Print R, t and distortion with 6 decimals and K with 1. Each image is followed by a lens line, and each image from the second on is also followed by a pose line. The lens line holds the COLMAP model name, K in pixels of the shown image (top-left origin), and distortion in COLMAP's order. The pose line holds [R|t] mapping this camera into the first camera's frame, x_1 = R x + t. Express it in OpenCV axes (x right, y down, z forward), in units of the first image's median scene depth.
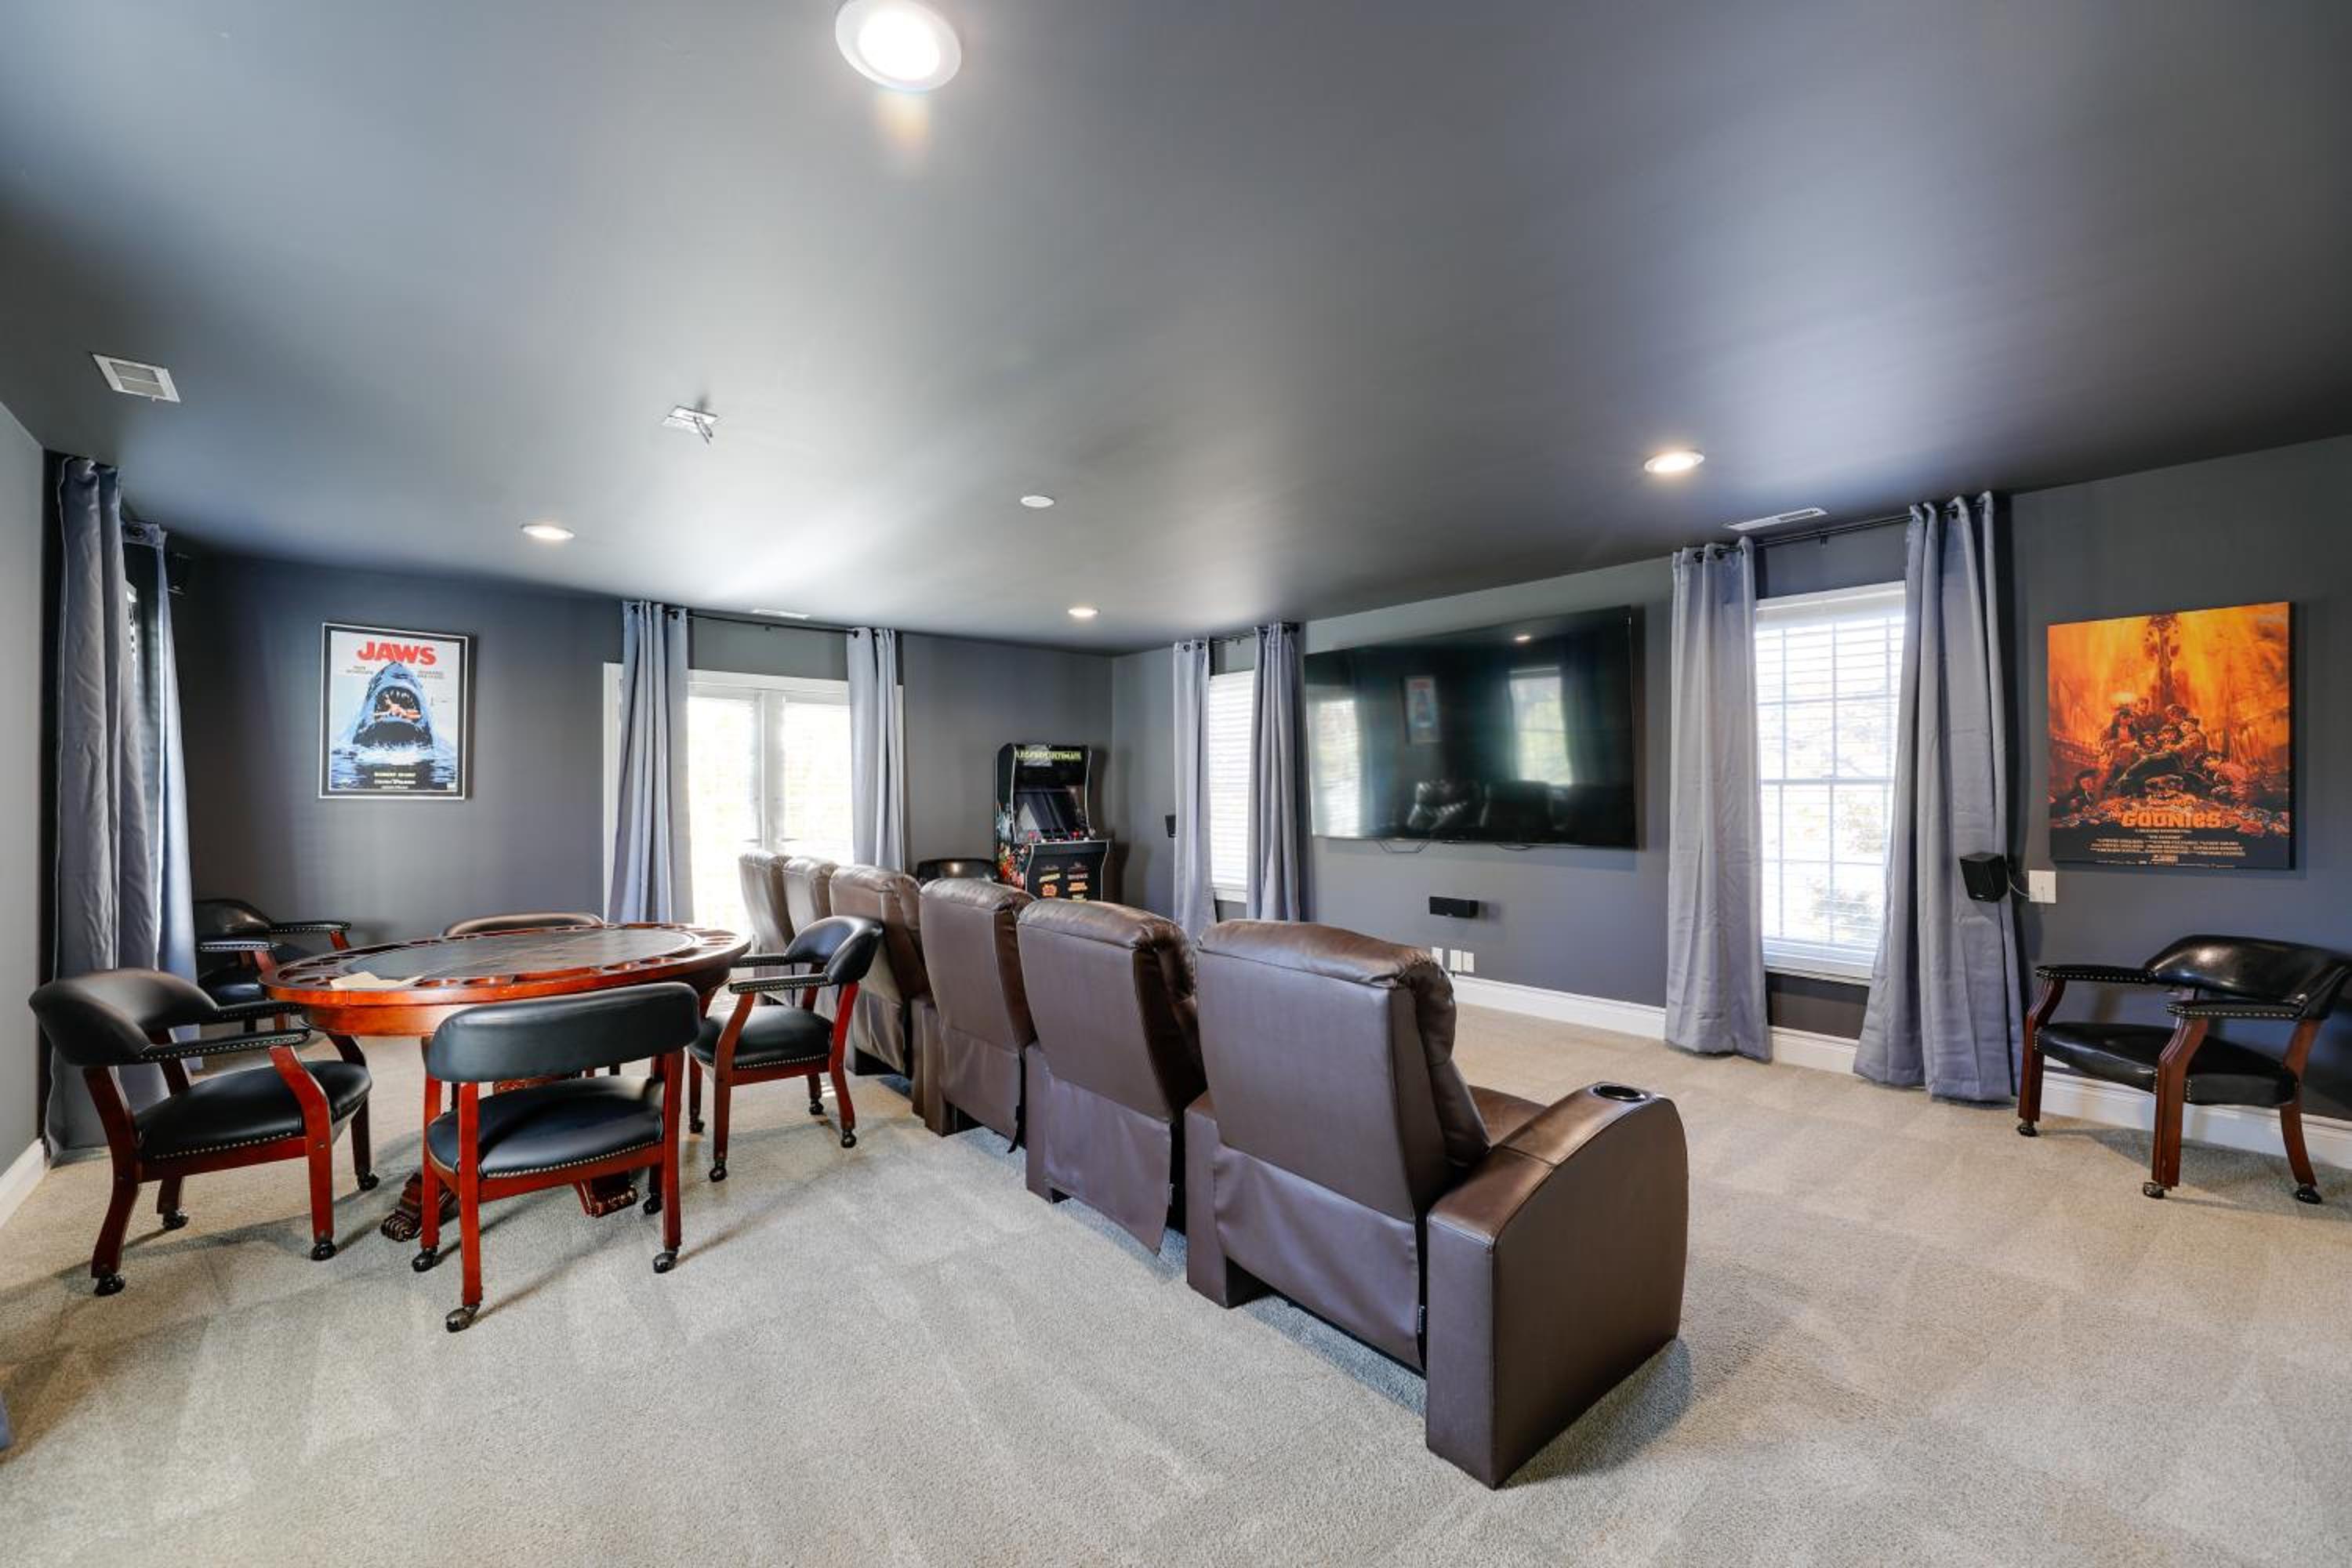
lens RADIAL K [[955.2, 0, 1169.6], [0, 955.2, 787.9], [0, 0, 1]] dist [-0.001080, -0.000387]
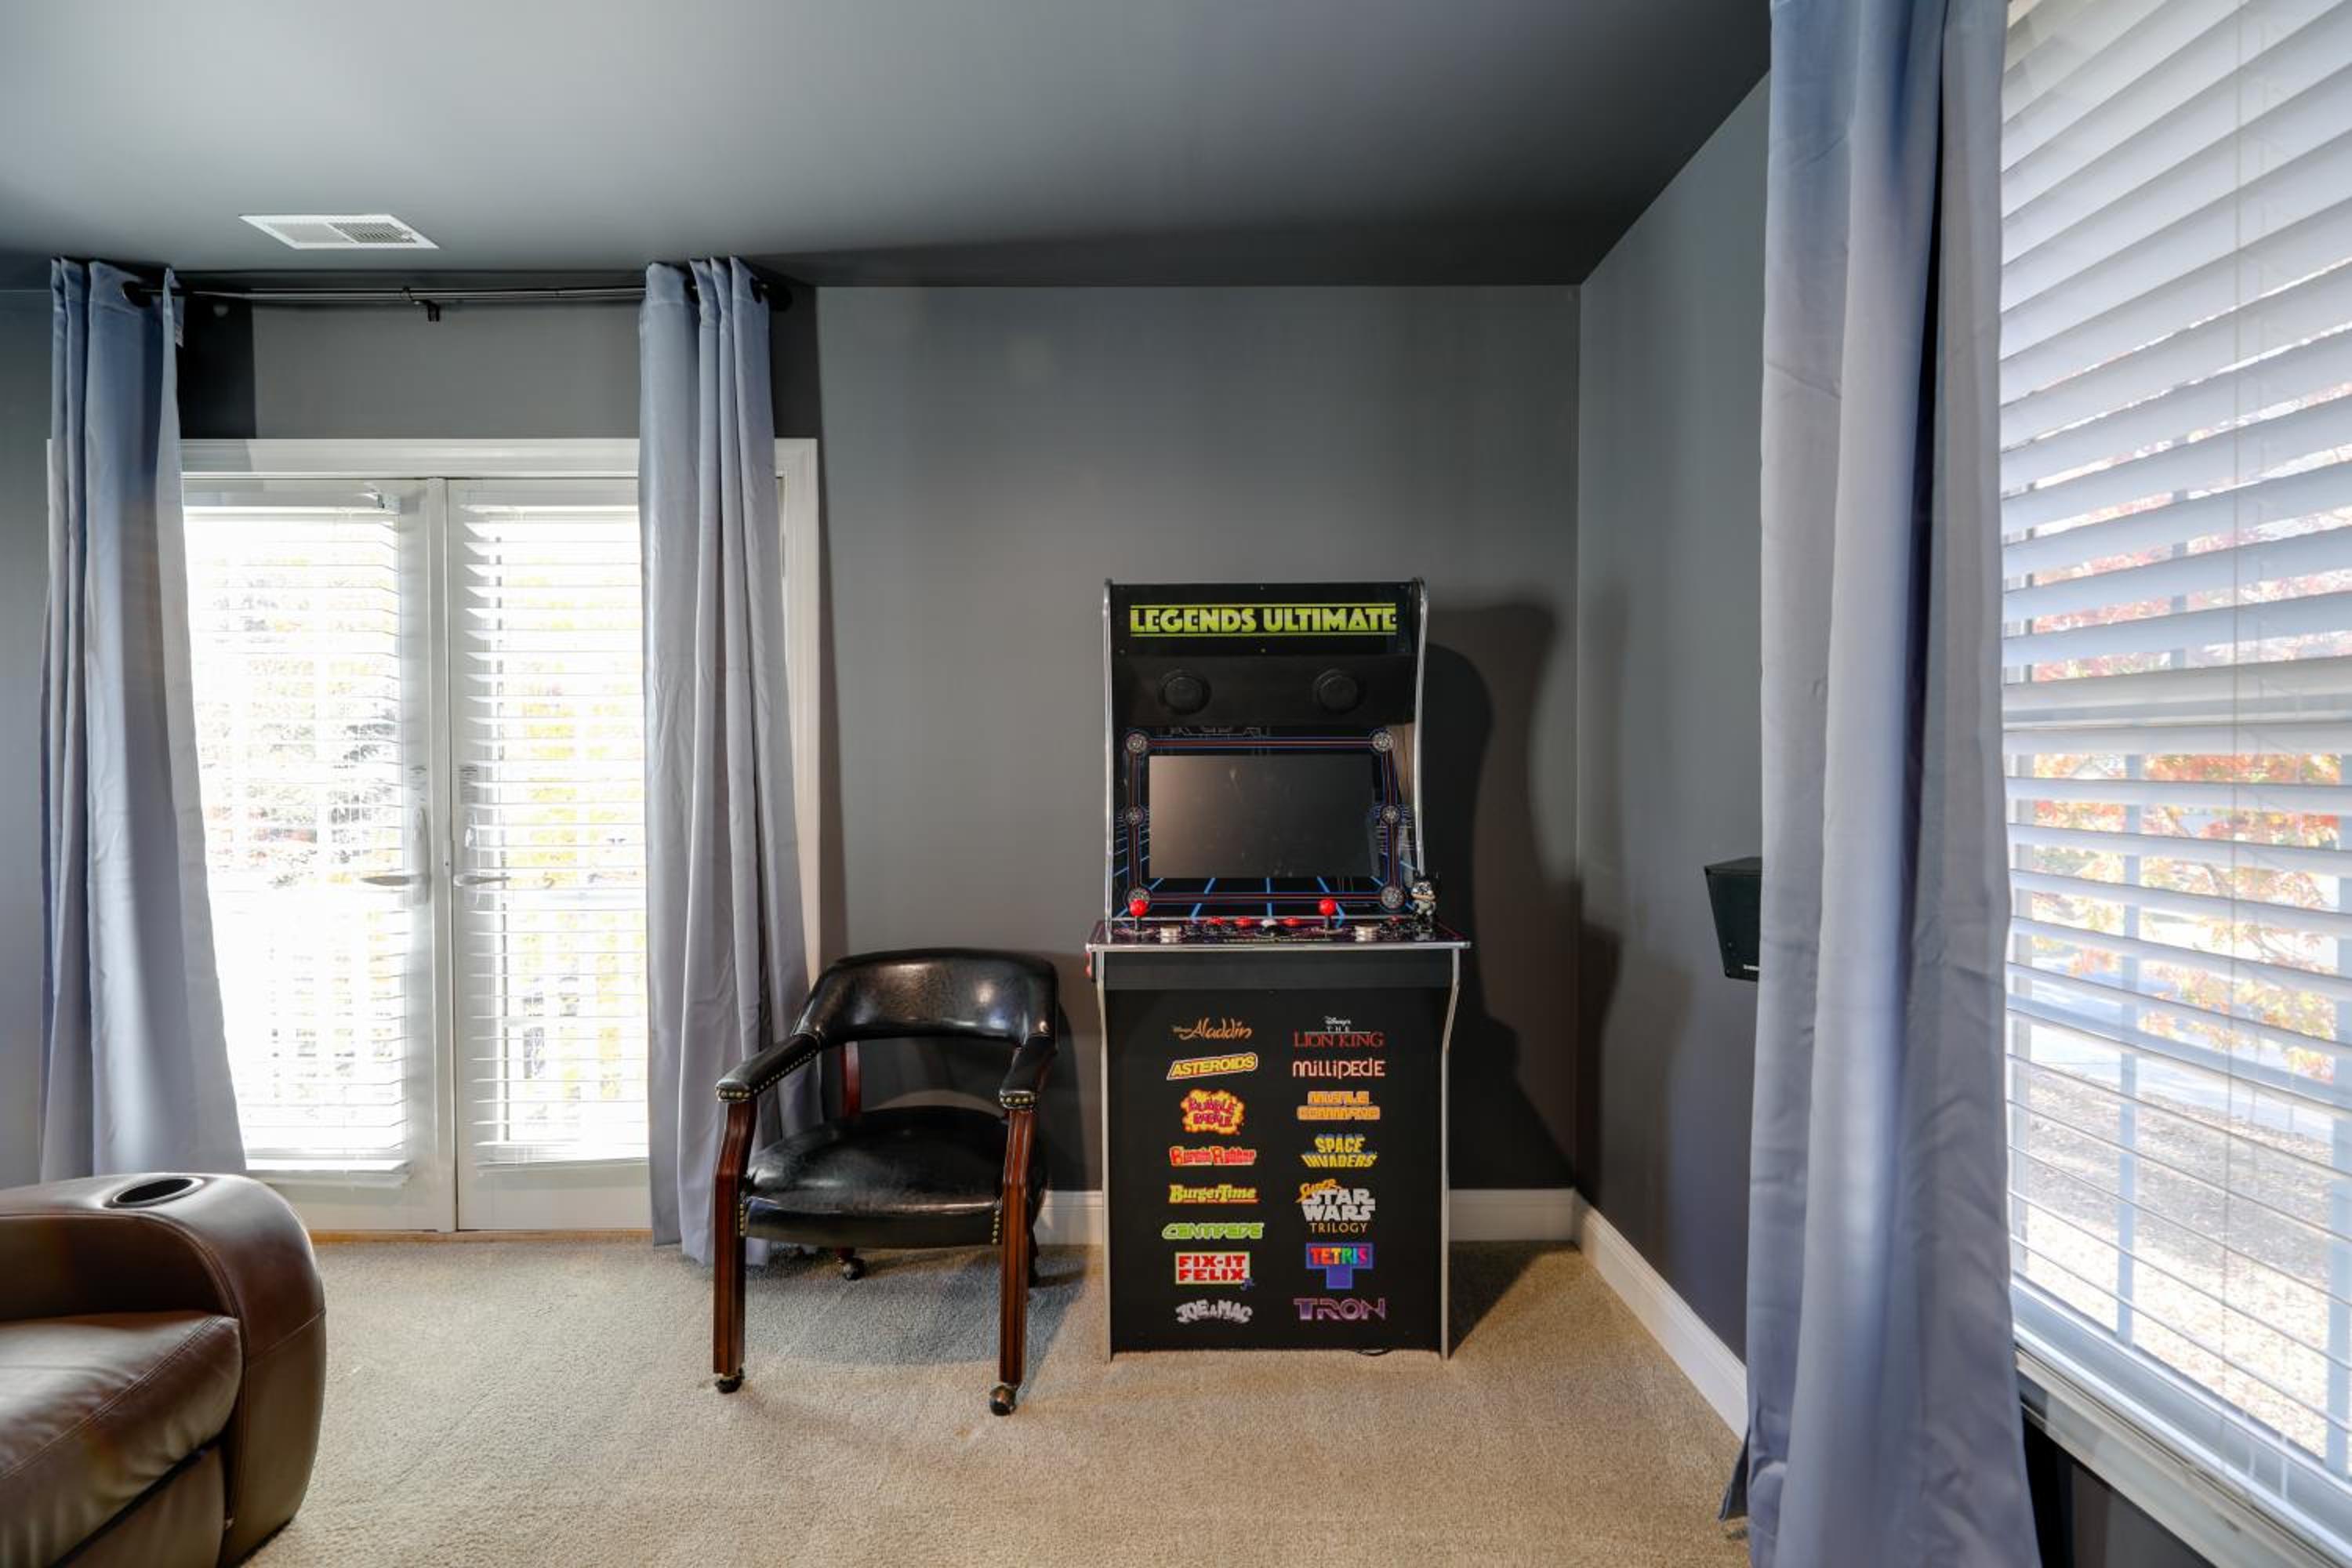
lens RADIAL K [[955.2, 0, 1169.6], [0, 955.2, 787.9], [0, 0, 1]] dist [-0.001080, -0.000387]
pose [[0.771923, 0.017164, -0.635484, 0.037998], [0.008055, 0.999291, 0.036775, 0.005780], [0.635665, -0.033506, 0.771238, 0.849993]]
